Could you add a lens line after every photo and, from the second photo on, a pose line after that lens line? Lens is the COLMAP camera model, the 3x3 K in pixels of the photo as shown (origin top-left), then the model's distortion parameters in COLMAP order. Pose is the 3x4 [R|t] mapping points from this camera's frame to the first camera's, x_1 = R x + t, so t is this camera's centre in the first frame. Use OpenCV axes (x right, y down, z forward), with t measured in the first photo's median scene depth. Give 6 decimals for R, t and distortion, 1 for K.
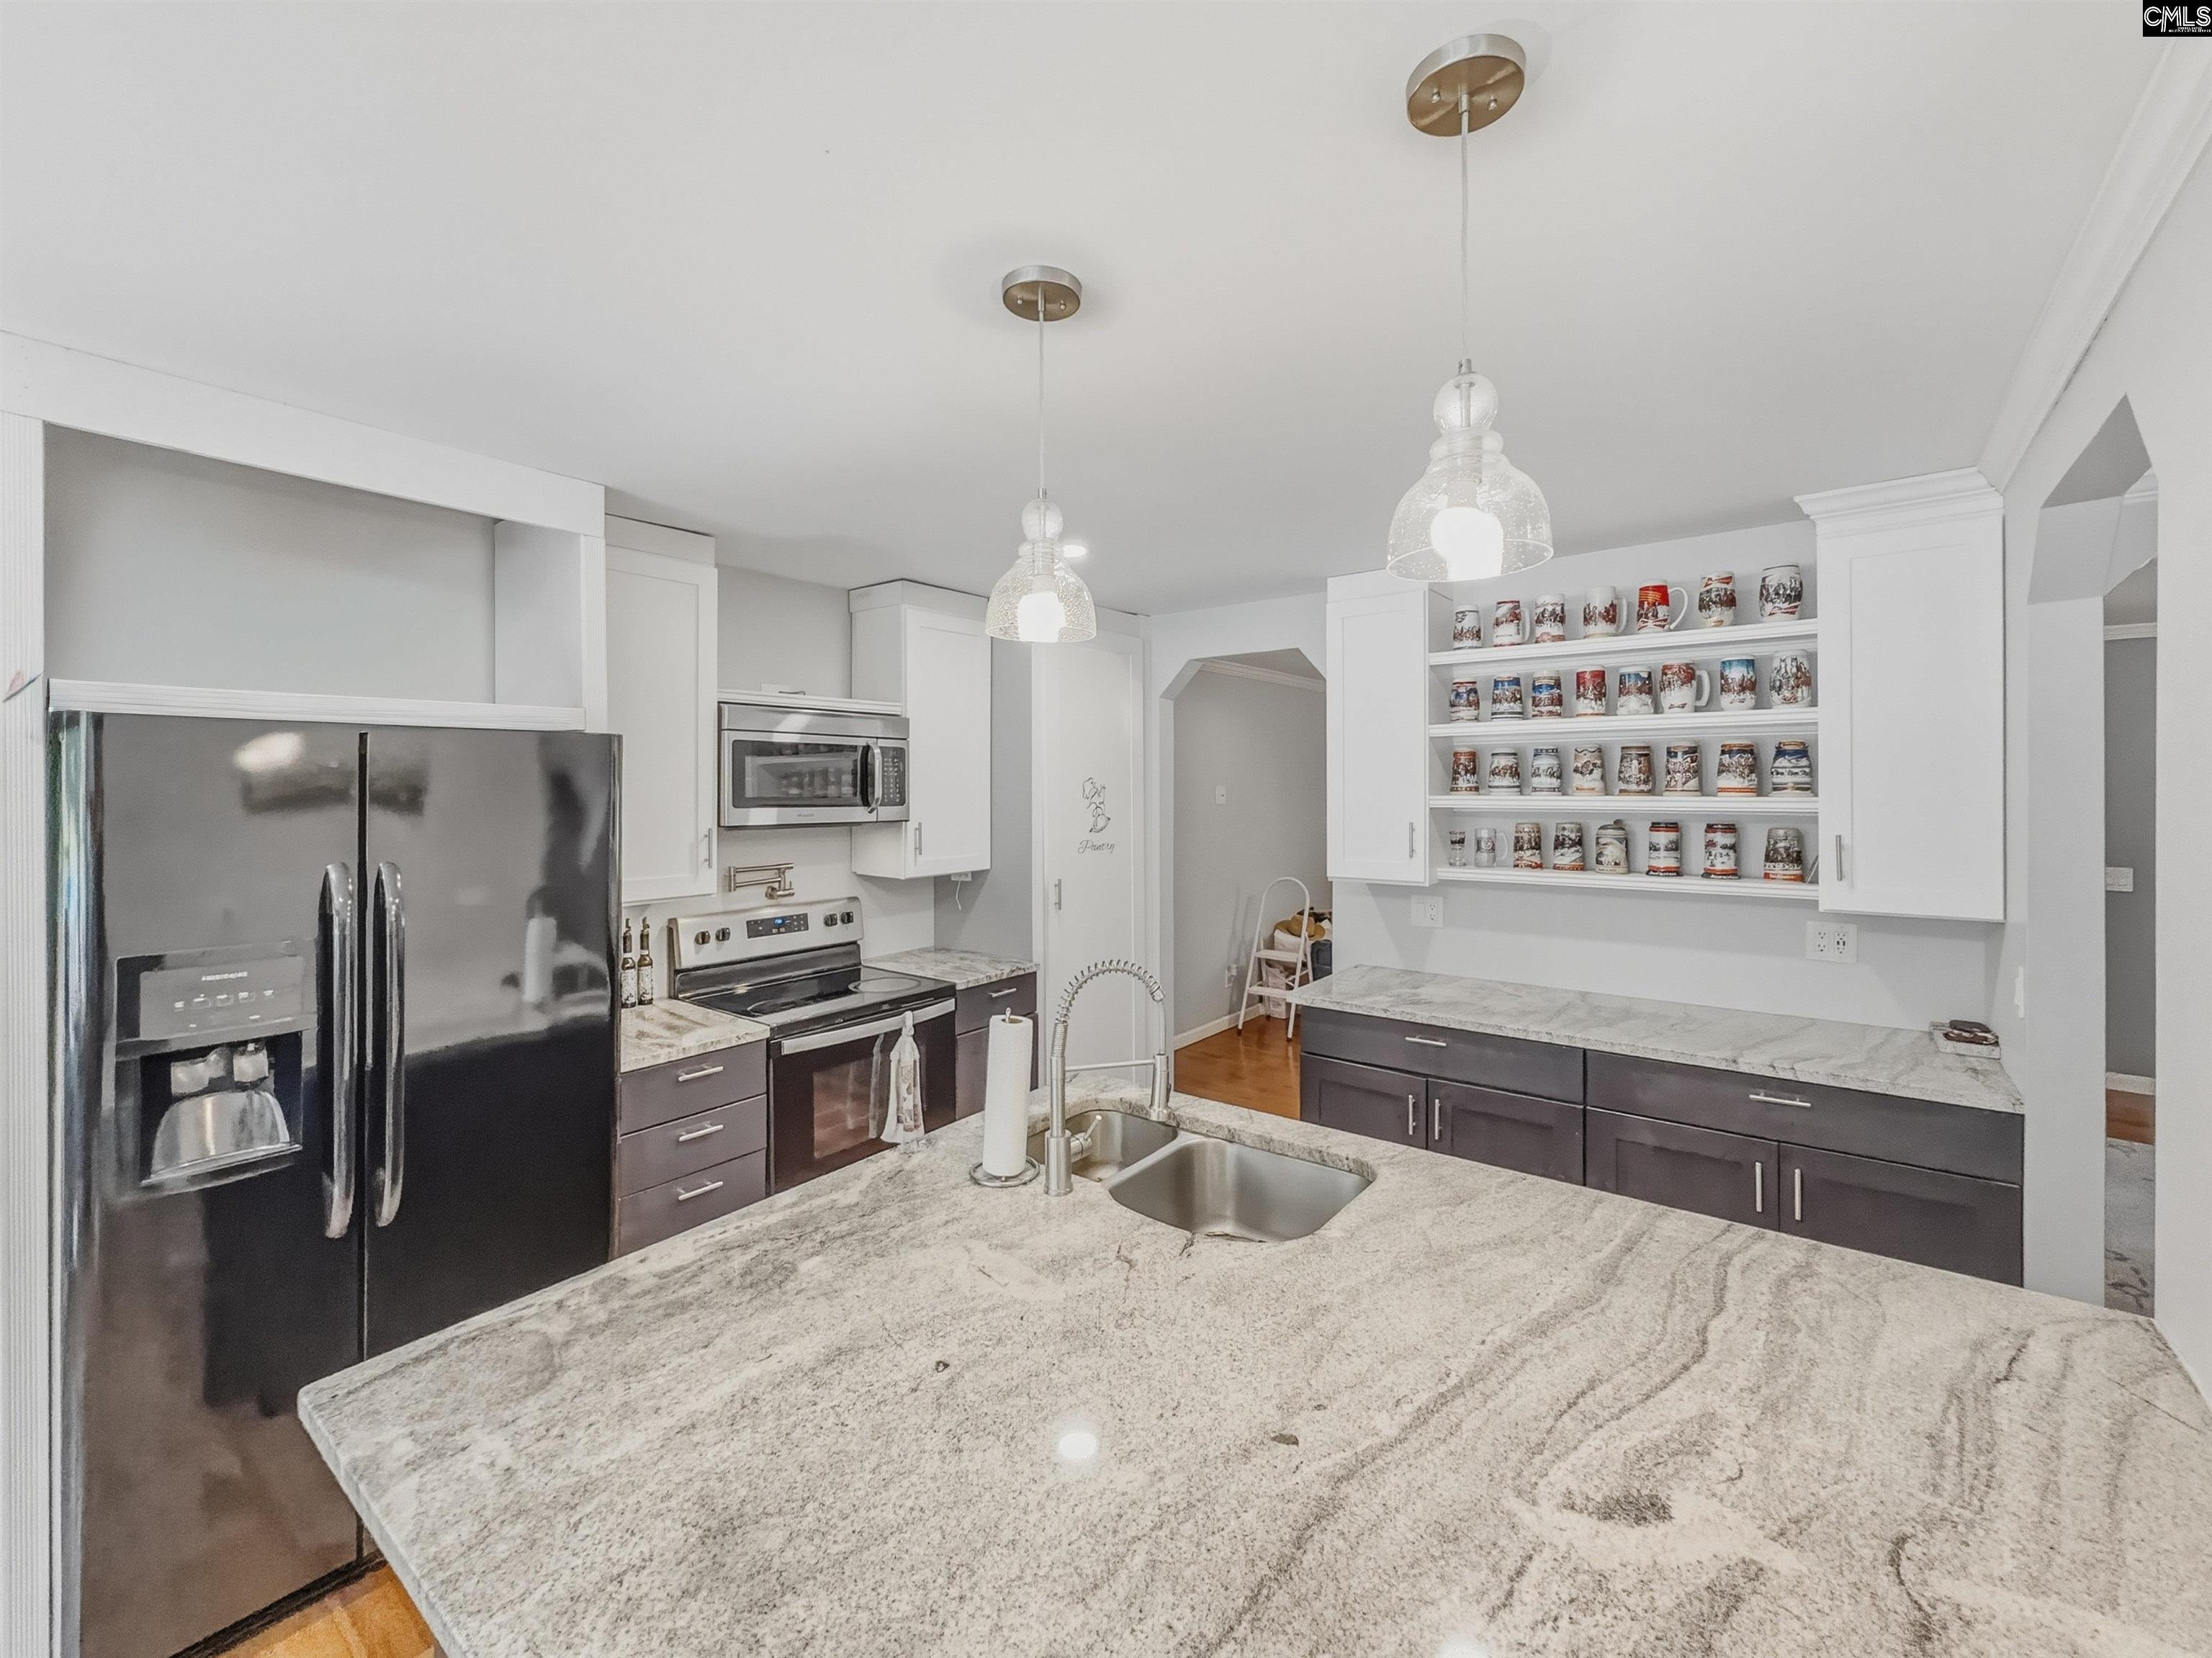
lens RADIAL K [[916.8, 0, 1127.8], [0, 916.8, 789.2], [0, 0, 1]] dist [-0.004379, 0.002165]
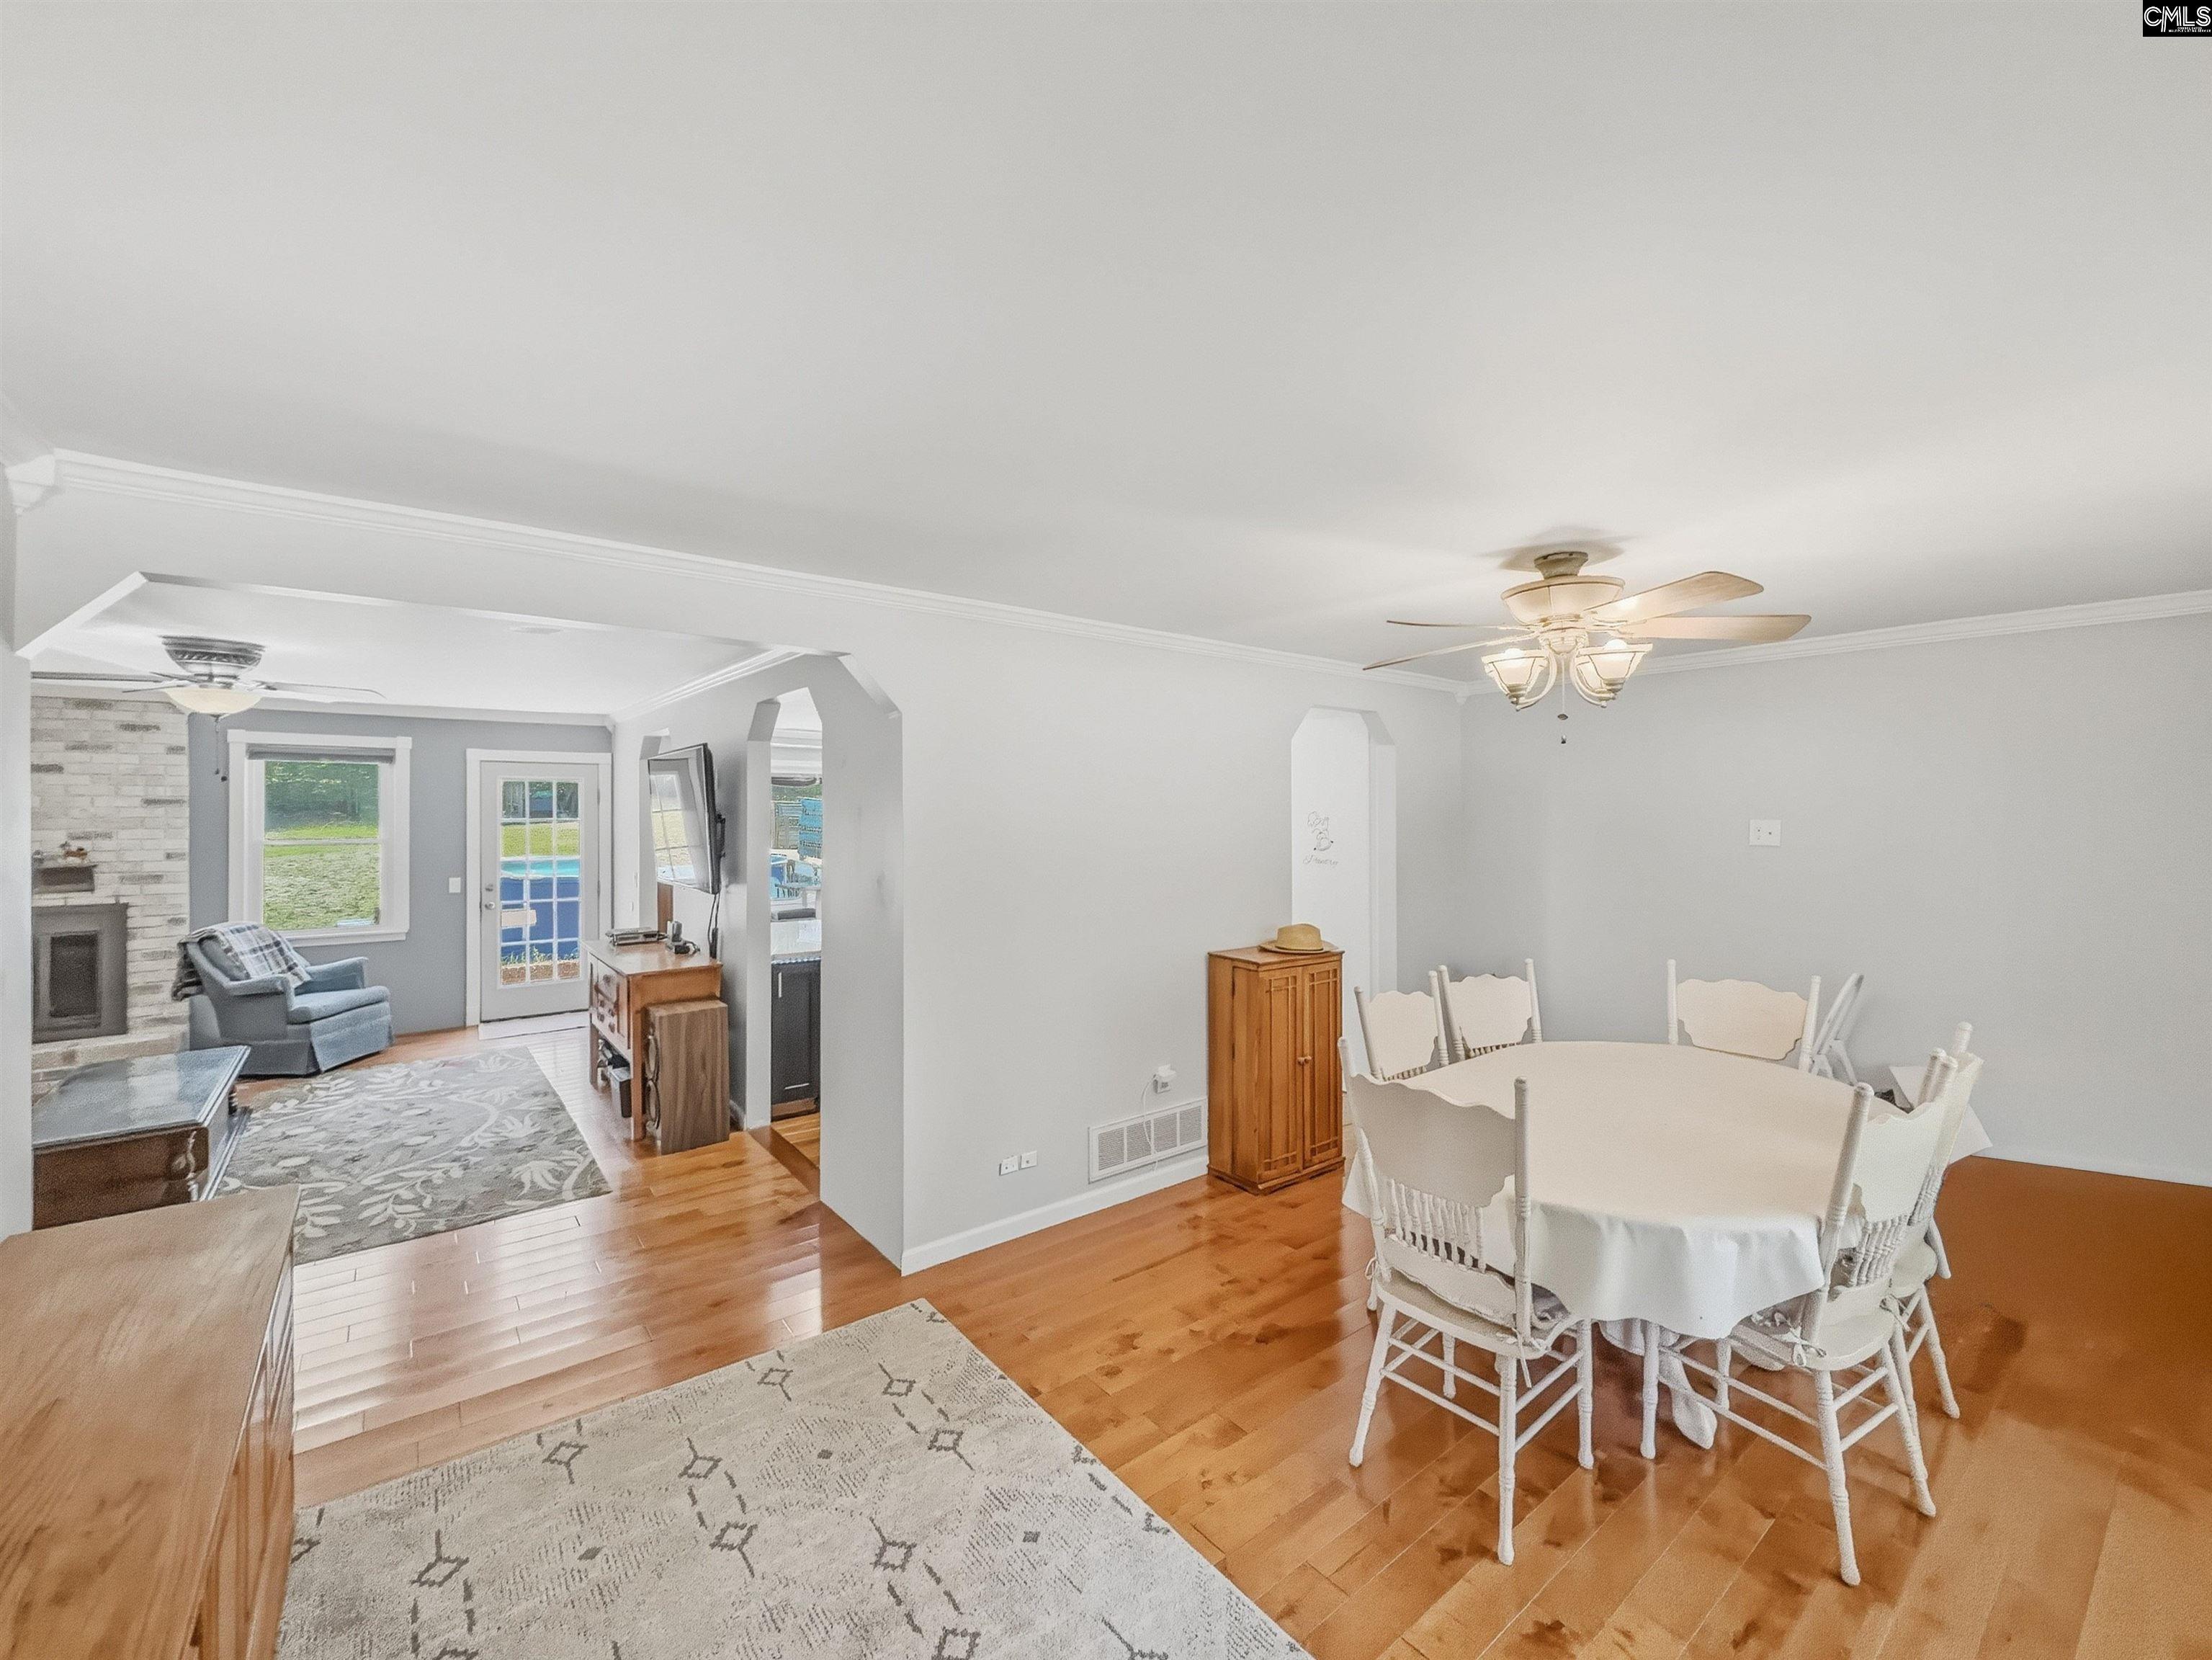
lens RADIAL K [[917.0, 0, 1139.9], [0, 917.0, 814.6], [0, 0, 1]] dist [-0.004379, 0.002165]
pose [[-0.225895, 0.002381, -0.974149, 3.049018], [-0.007872, 0.999960, 0.004269, -0.024018], [0.974120, 0.008633, -0.225867, 2.279174]]
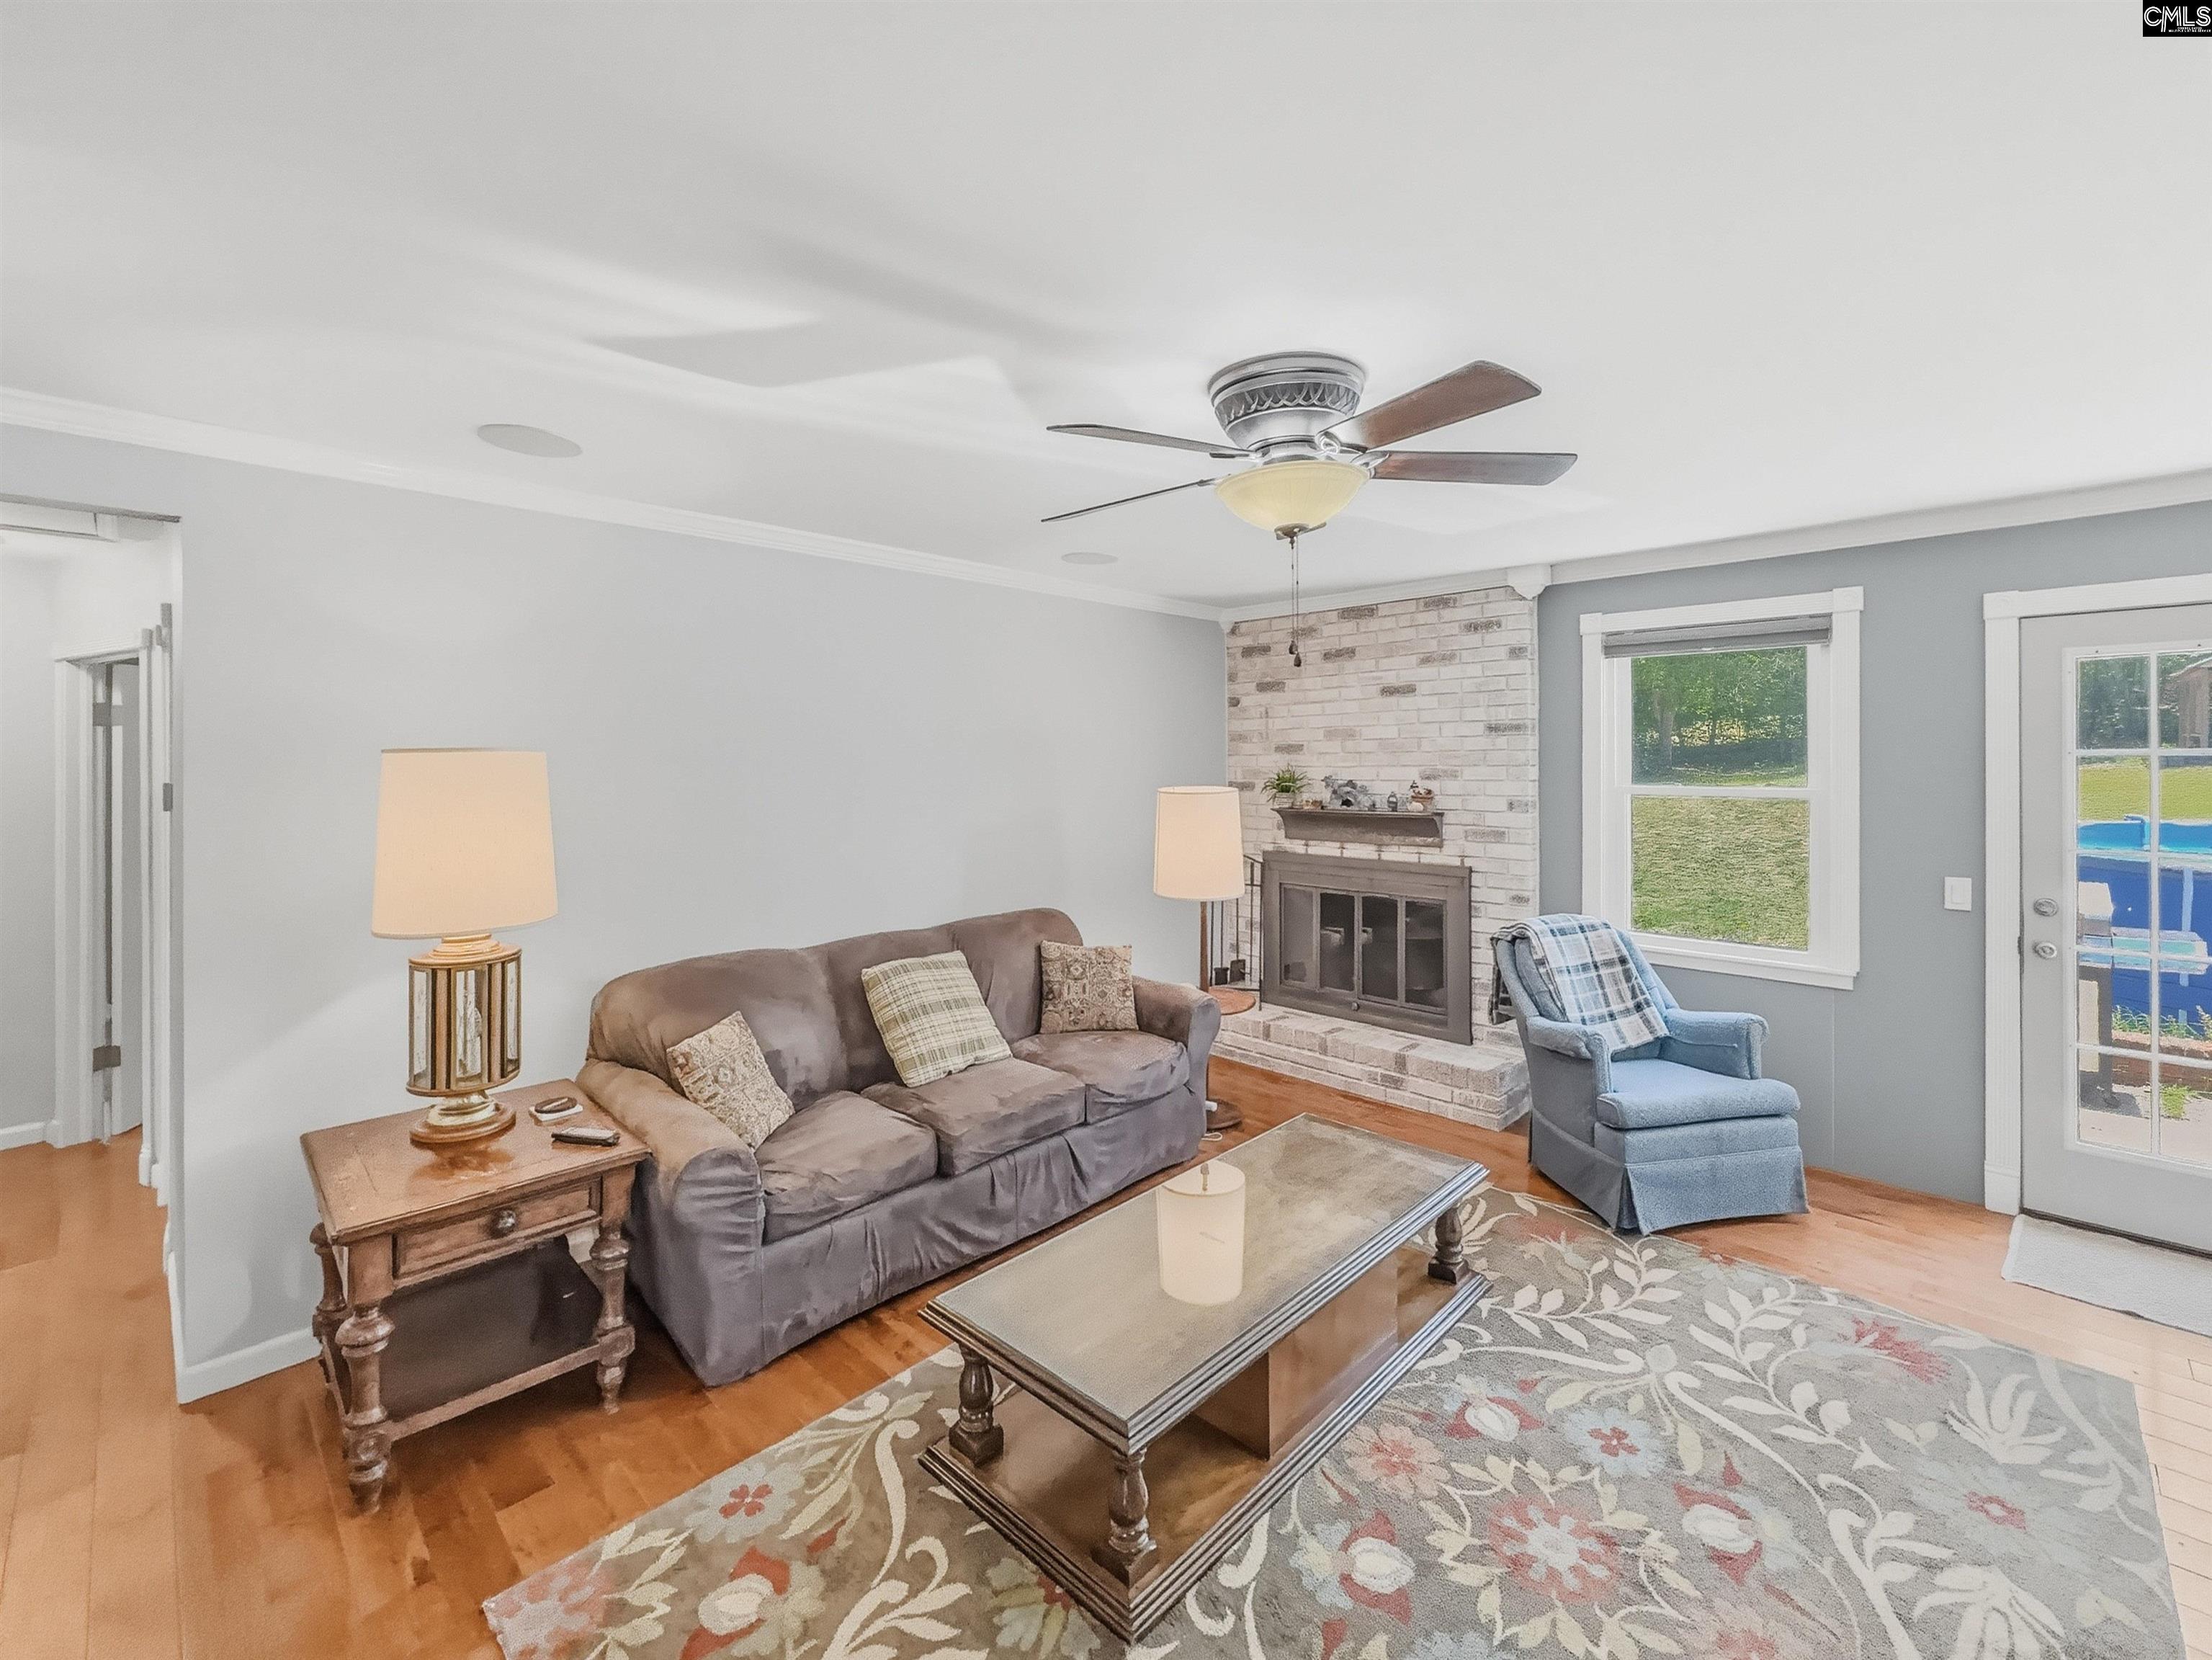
lens RADIAL K [[946.4, 0, 1074.9], [0, 946.4, 762.6], [0, 0, 1]] dist [-0.005840, 0.000183]
pose [[-0.990941, 0.006014, 0.134162, 1.470487], [0.007687, 0.999899, 0.011957, 0.020330], [-0.134077, 0.012880, -0.990887, 0.708009]]
